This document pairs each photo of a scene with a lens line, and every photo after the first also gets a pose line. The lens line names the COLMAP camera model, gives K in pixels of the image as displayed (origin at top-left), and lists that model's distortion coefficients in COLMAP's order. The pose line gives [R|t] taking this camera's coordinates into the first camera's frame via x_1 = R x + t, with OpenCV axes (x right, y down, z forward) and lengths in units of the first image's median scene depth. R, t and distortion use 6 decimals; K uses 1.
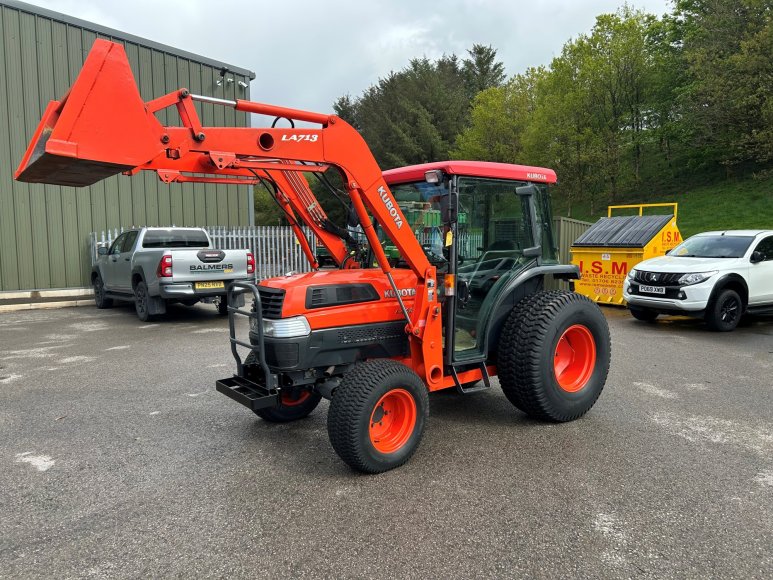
lens RADIAL K [[581.2, 0, 383.4], [0, 581.2, 289.4], [0, 0, 1]] dist [0.059933, -0.061292]
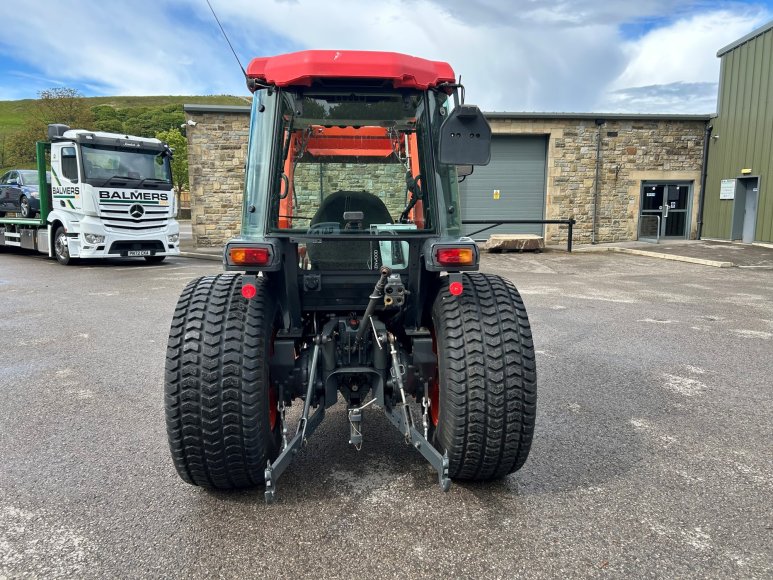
lens RADIAL K [[581.2, 0, 392.7], [0, 581.2, 290.5], [0, 0, 1]] dist [0.059933, -0.061292]
pose [[-0.529011, 0.130609, -0.838504, 0.351151], [-0.073171, 0.977385, 0.198405, -0.056257], [0.845454, 0.166312, -0.507491, 0.709968]]
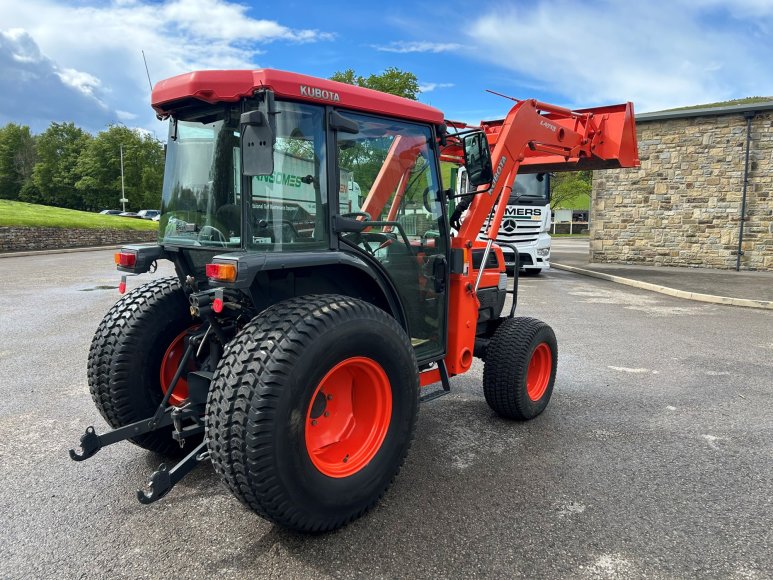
lens RADIAL K [[581.2, 0, 391.5], [0, 581.2, 292.8], [0, 0, 1]] dist [0.059933, -0.061292]
pose [[-0.978942, 0.028662, -0.202114, 0.092945], [-0.015910, 0.976370, 0.215520, -0.068140], [0.203516, 0.214198, -0.955354, 0.855973]]
